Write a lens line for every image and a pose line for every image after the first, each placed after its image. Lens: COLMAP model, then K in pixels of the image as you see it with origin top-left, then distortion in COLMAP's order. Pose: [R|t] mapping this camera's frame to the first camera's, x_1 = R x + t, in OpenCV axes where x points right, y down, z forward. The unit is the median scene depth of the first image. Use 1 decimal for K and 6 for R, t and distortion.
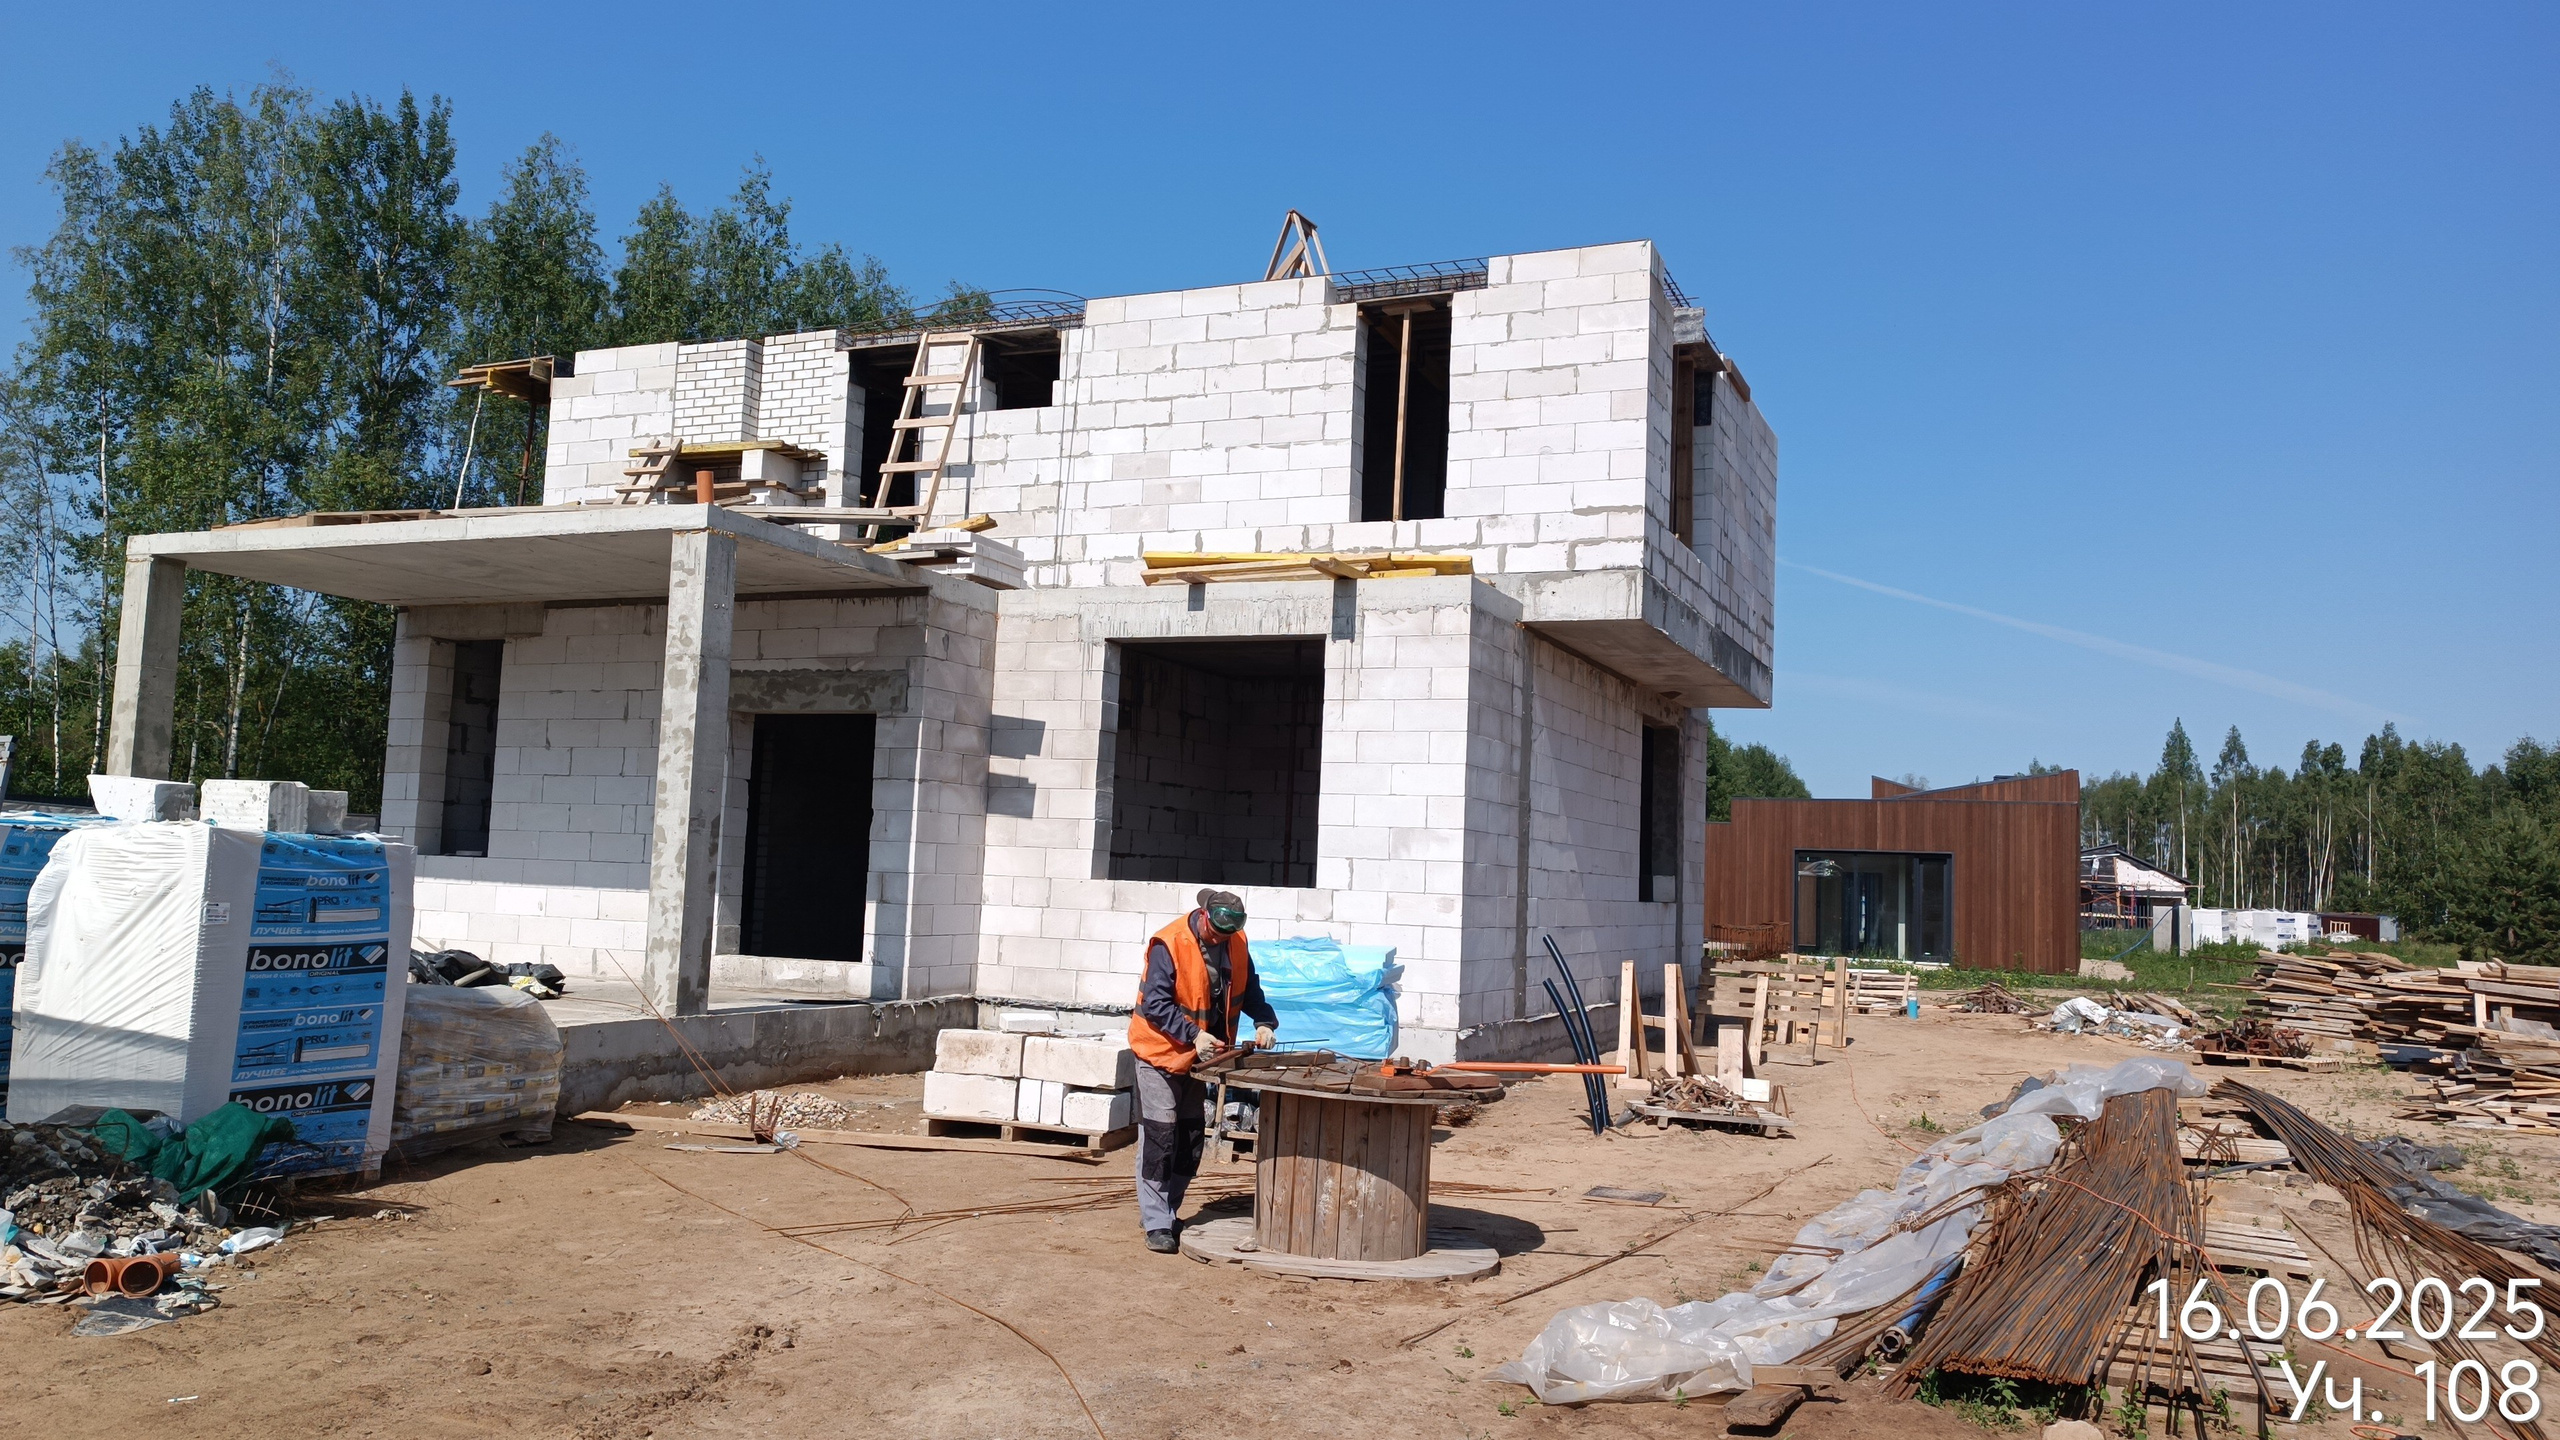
lens RADIAL K [[1819.9, 0, 1326.4], [0, 1819.9, 722.2], [0, 0, 1]] dist [0.034647, -0.034034]
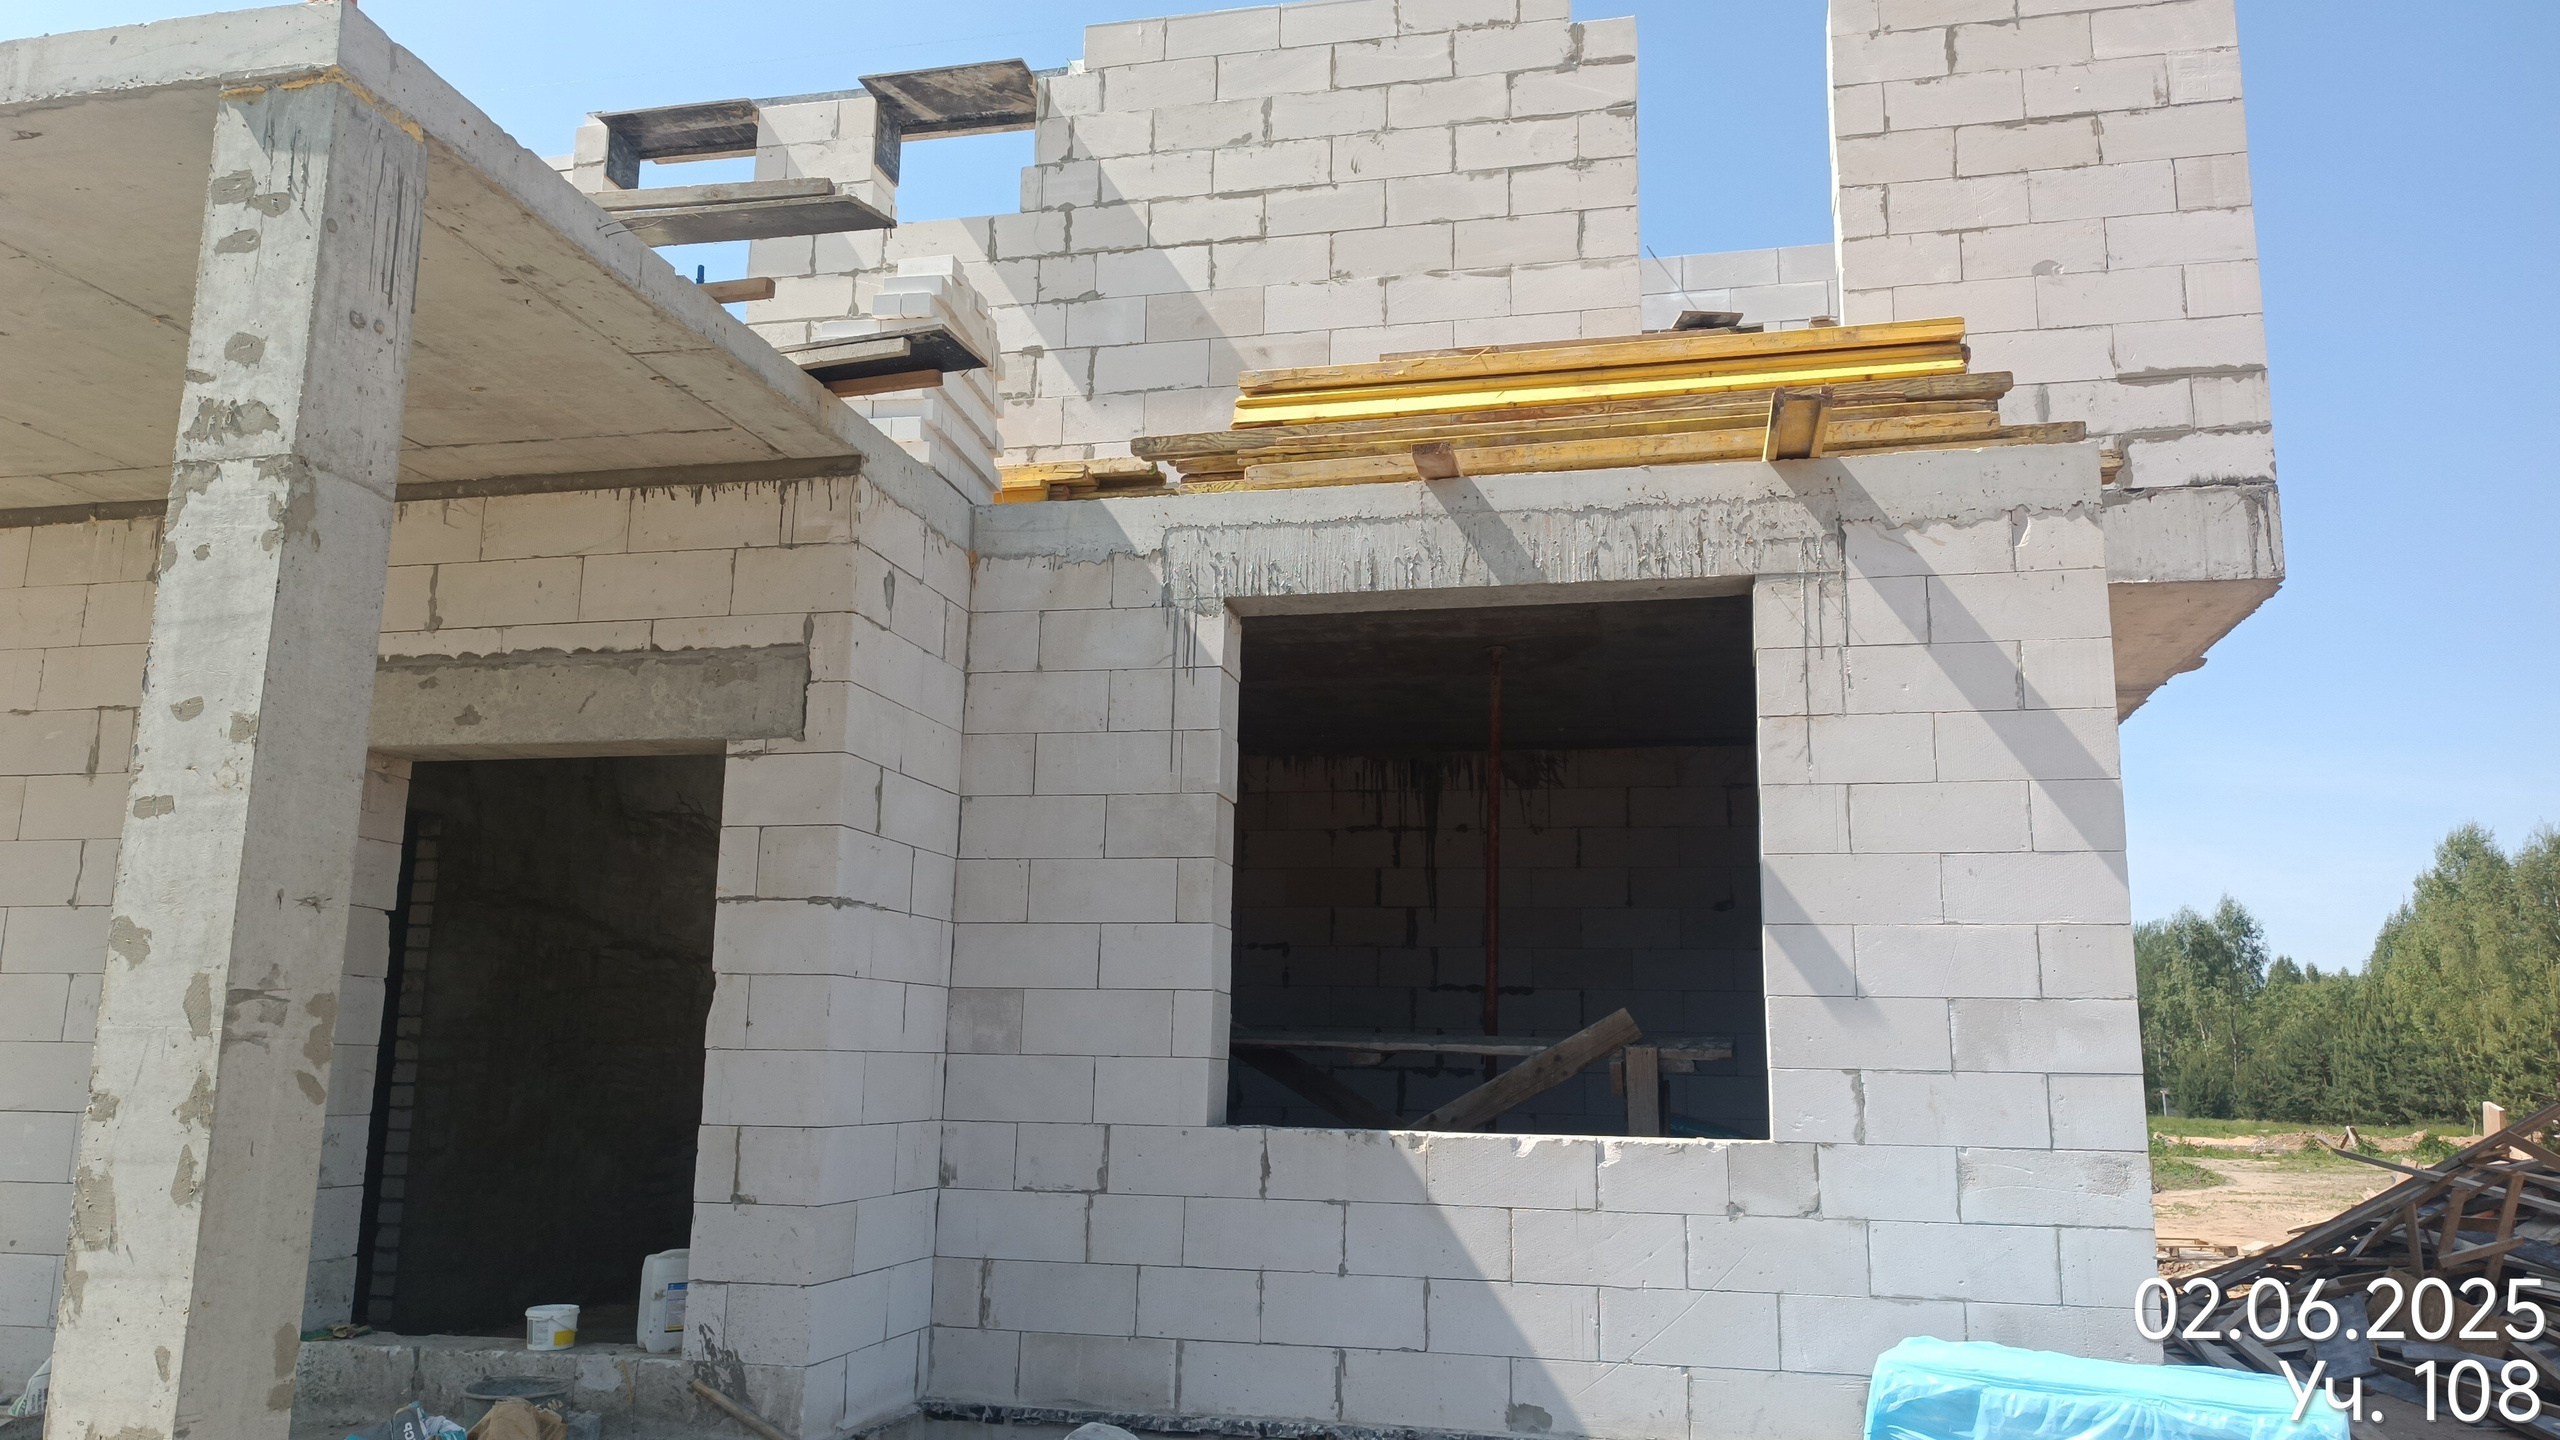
lens RADIAL K [[1819.9, 0, 1283.3], [0, 1819.9, 721.0], [0, 0, 1]] dist [0.034647, -0.034034]
pose [[0.984887, 0.011733, 0.172798, -0.186676], [0.005417, 0.995128, -0.098446, 0.031109], [-0.173111, 0.097894, 0.980025, 0.541896]]
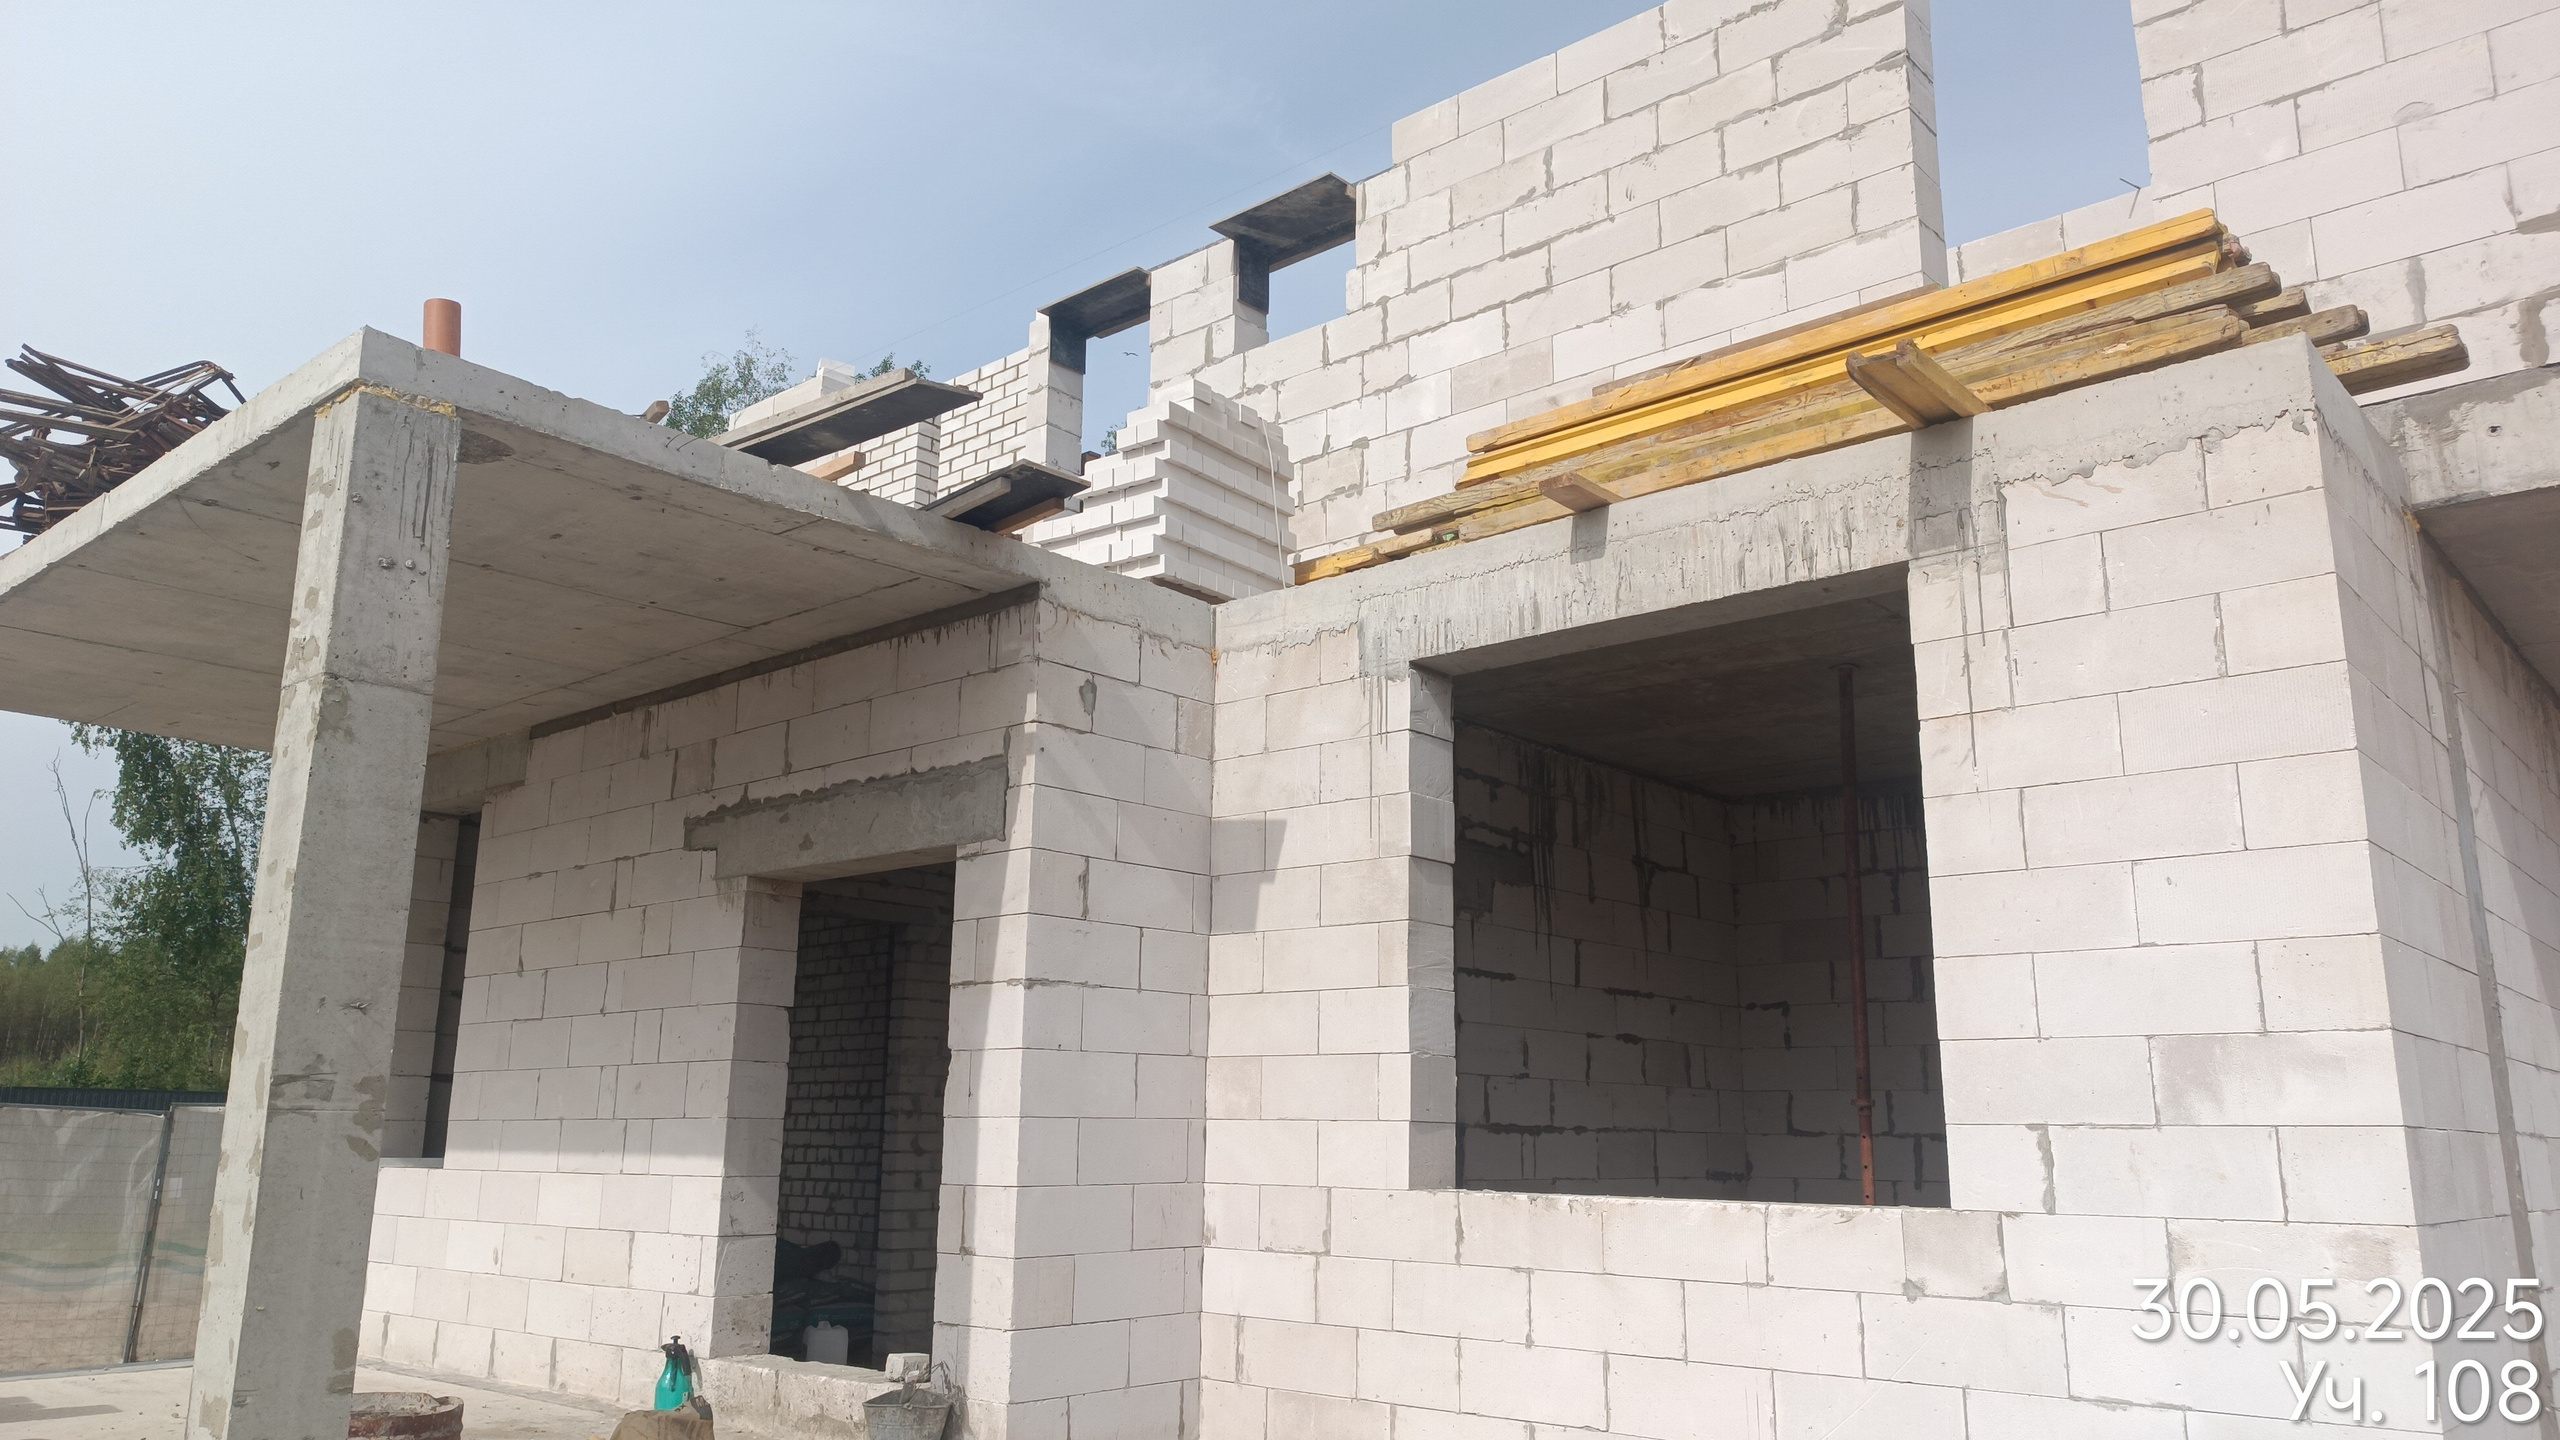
lens RADIAL K [[1819.9, 0, 1291.6], [0, 1819.9, 720.6], [0, 0, 1]] dist [0.034647, -0.034034]
pose [[0.947283, -0.099165, -0.304665, -0.008973], [0.054044, 0.986727, -0.153133, 0.039181], [0.315806, 0.128596, 0.940069, 0.548160]]
